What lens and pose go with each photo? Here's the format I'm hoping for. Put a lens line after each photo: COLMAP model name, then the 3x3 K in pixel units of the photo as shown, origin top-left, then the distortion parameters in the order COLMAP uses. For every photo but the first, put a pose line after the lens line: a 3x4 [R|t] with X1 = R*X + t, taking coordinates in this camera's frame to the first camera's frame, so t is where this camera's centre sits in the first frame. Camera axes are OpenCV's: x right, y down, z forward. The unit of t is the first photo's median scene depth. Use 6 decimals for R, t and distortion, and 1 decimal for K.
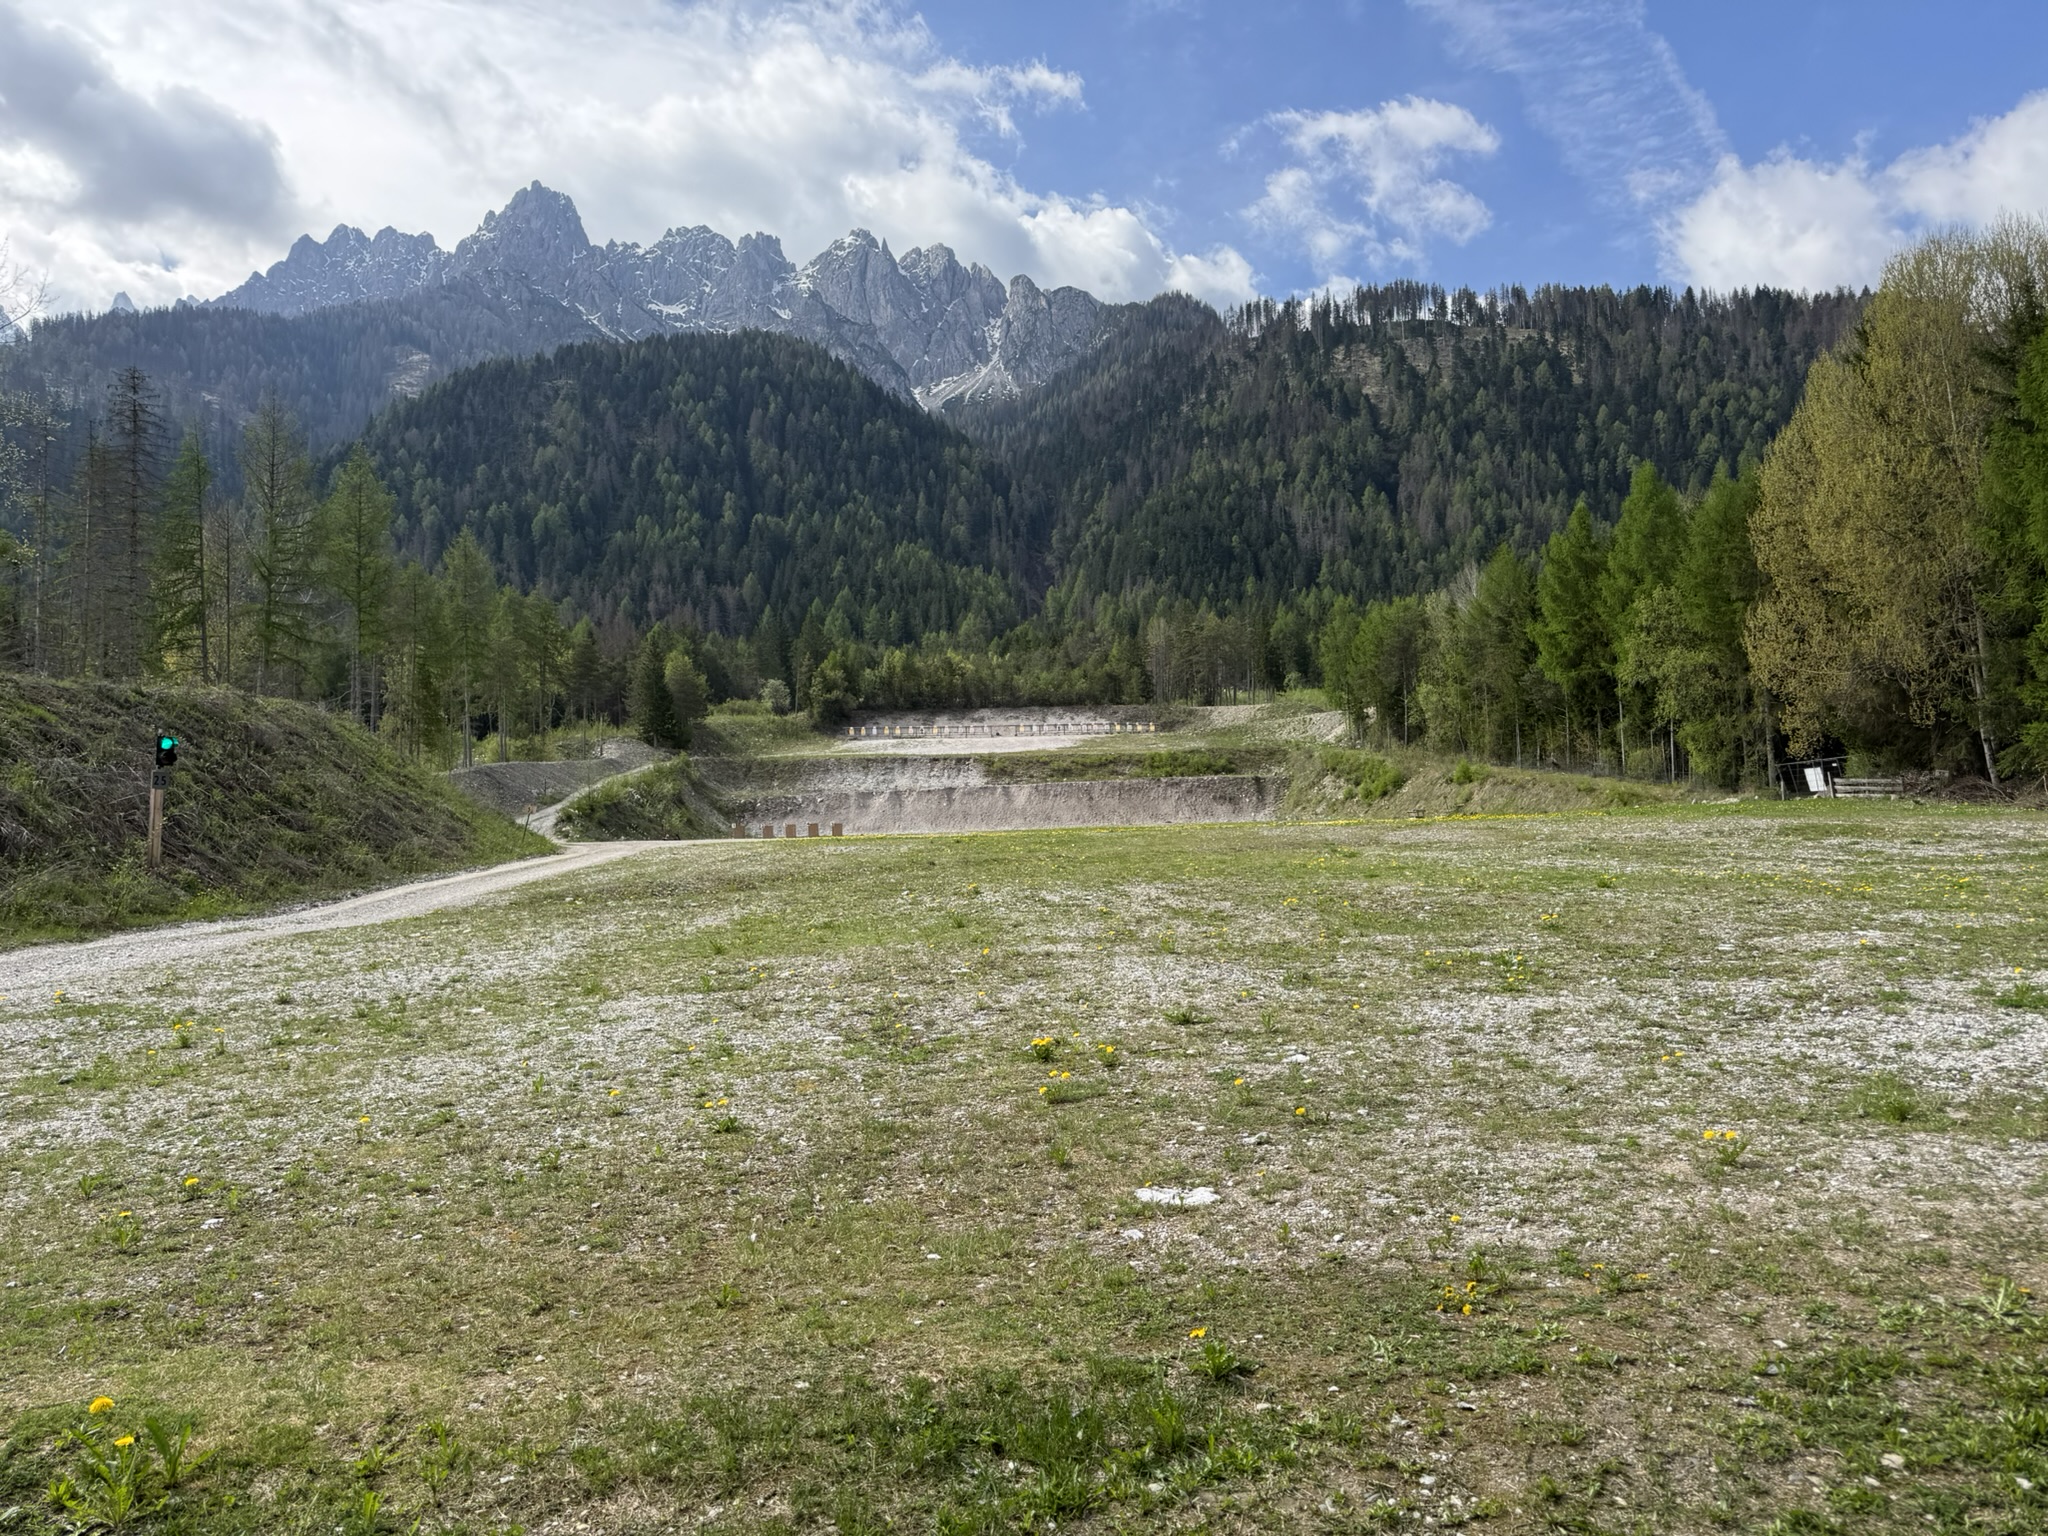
lens RADIAL K [[1421.9, 0, 1021.7], [0, 1421.9, 779.9], [0, 0, 1]] dist [0.164599, -0.292325]
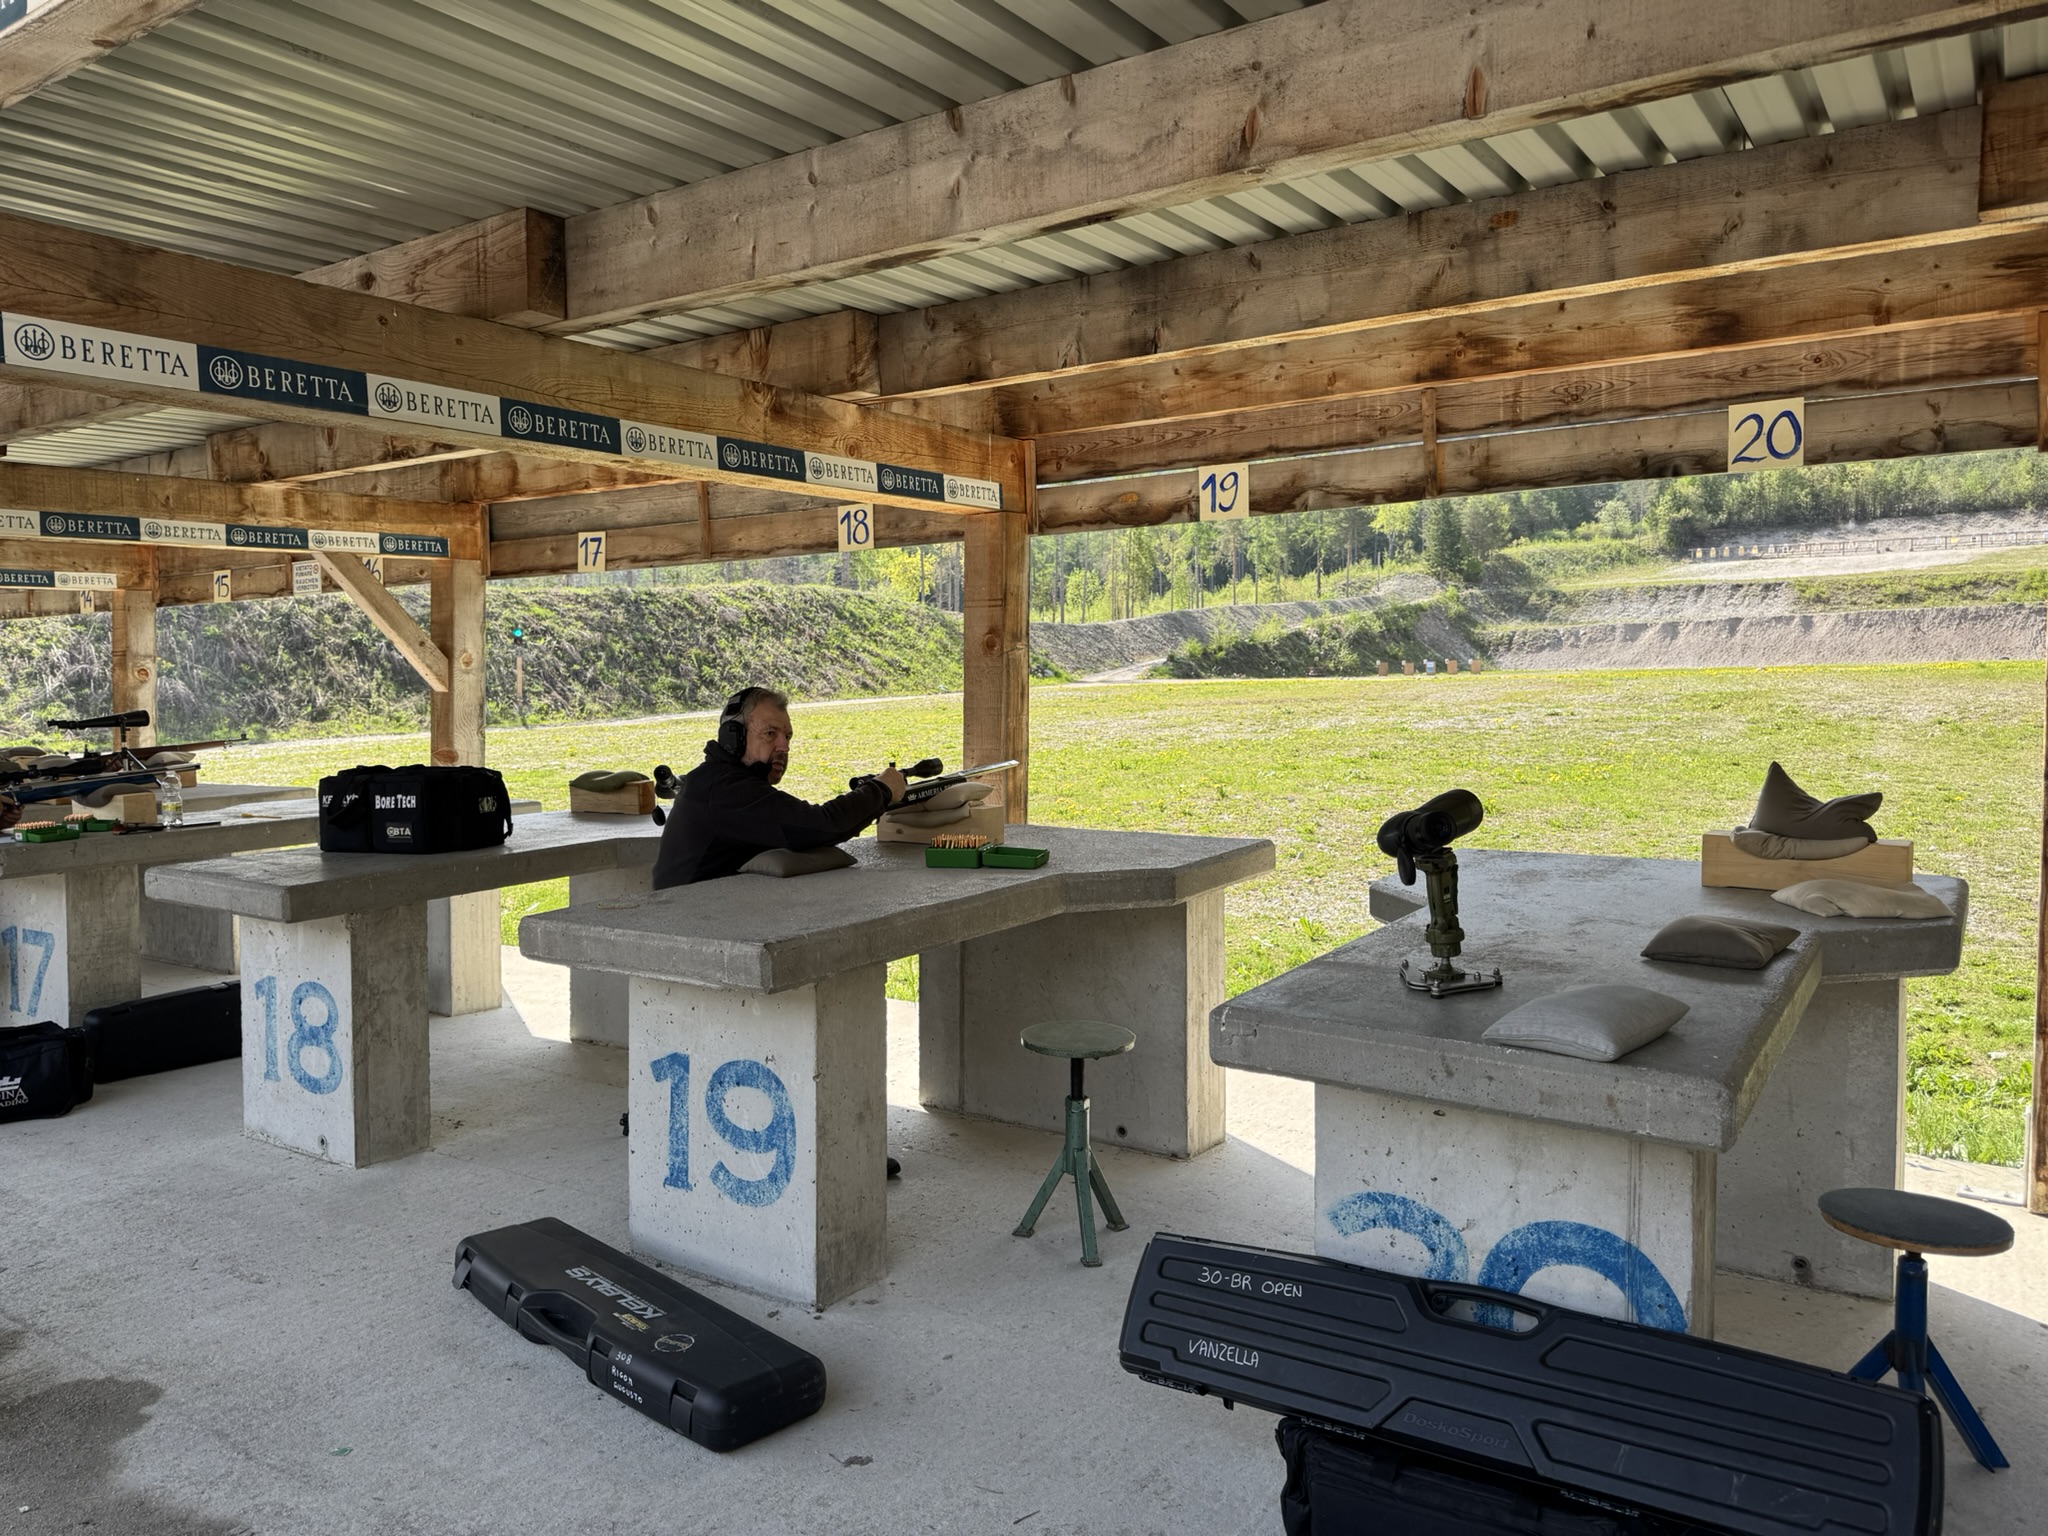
lens RADIAL K [[1464.8, 0, 1022.2], [0, 1464.8, 766.7], [0, 0, 1]] dist [0.010902, 0.001044]
pose [[0.784309, 0.052953, -0.618107, 0.126428], [0.016162, 0.994268, 0.105686, -0.004595], [0.620160, -0.092880, 0.778957, -0.010872]]
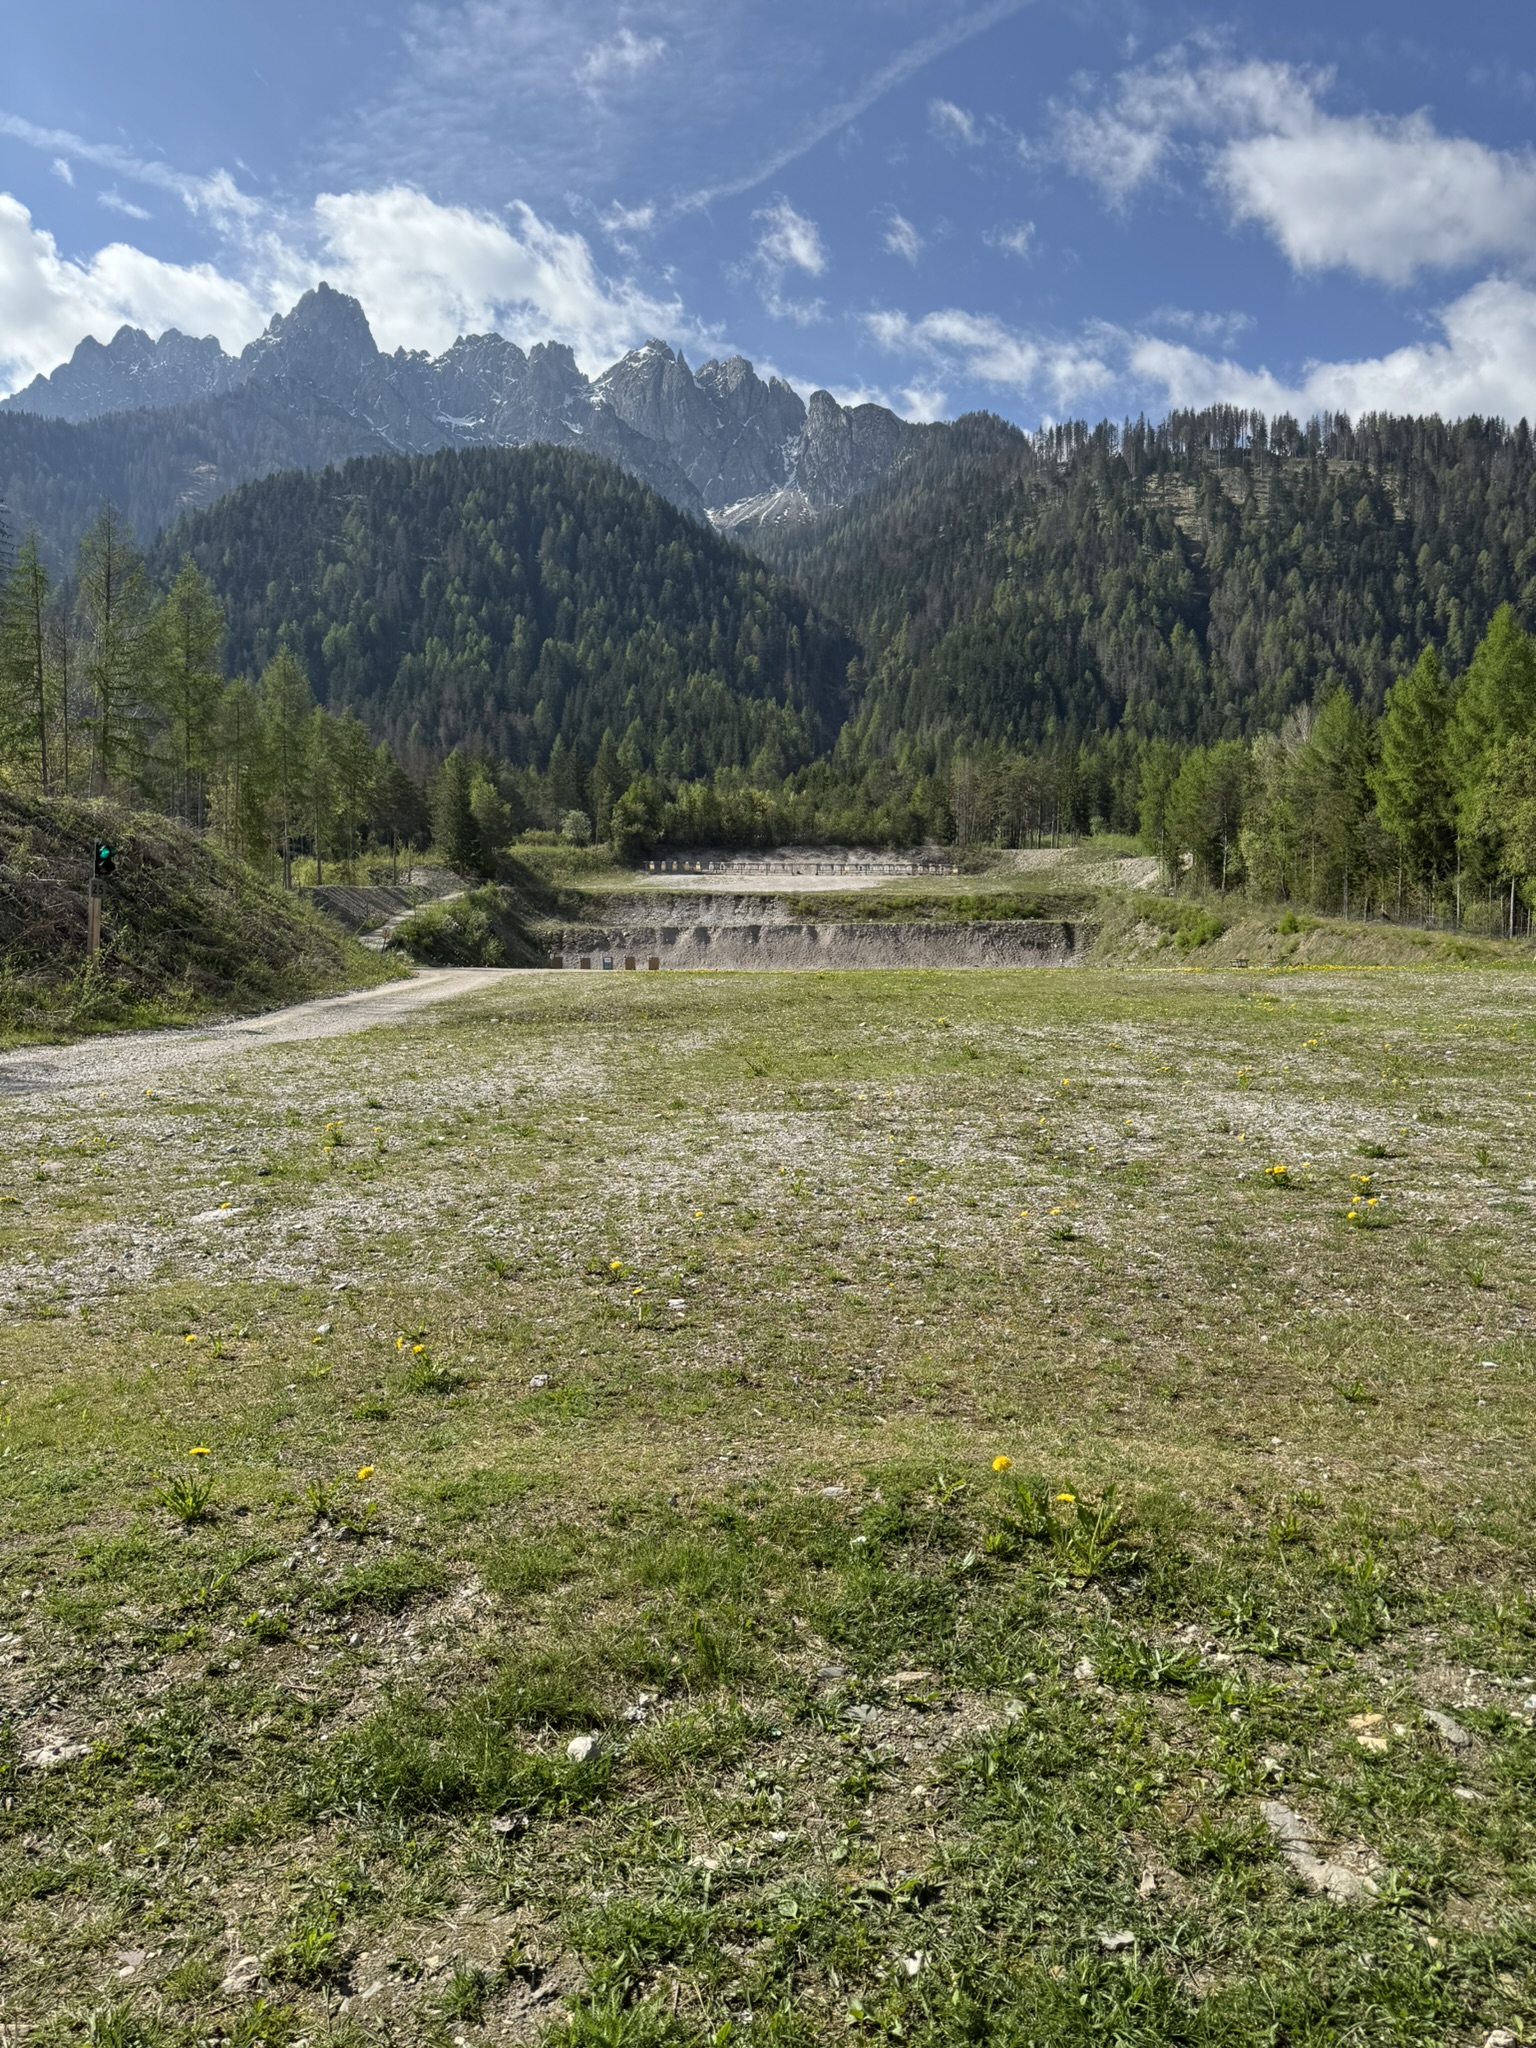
lens RADIAL K [[1422.6, 0, 766.8], [0, 1422.6, 1043.2], [0, 0, 1]] dist [0.184820, -0.399518]
pose [[0.999261, 0.030167, -0.023804, -0.011720], [-0.028003, 0.995856, 0.086528, 0.000752], [0.026316, -0.085797, 0.995965, 0.000117]]
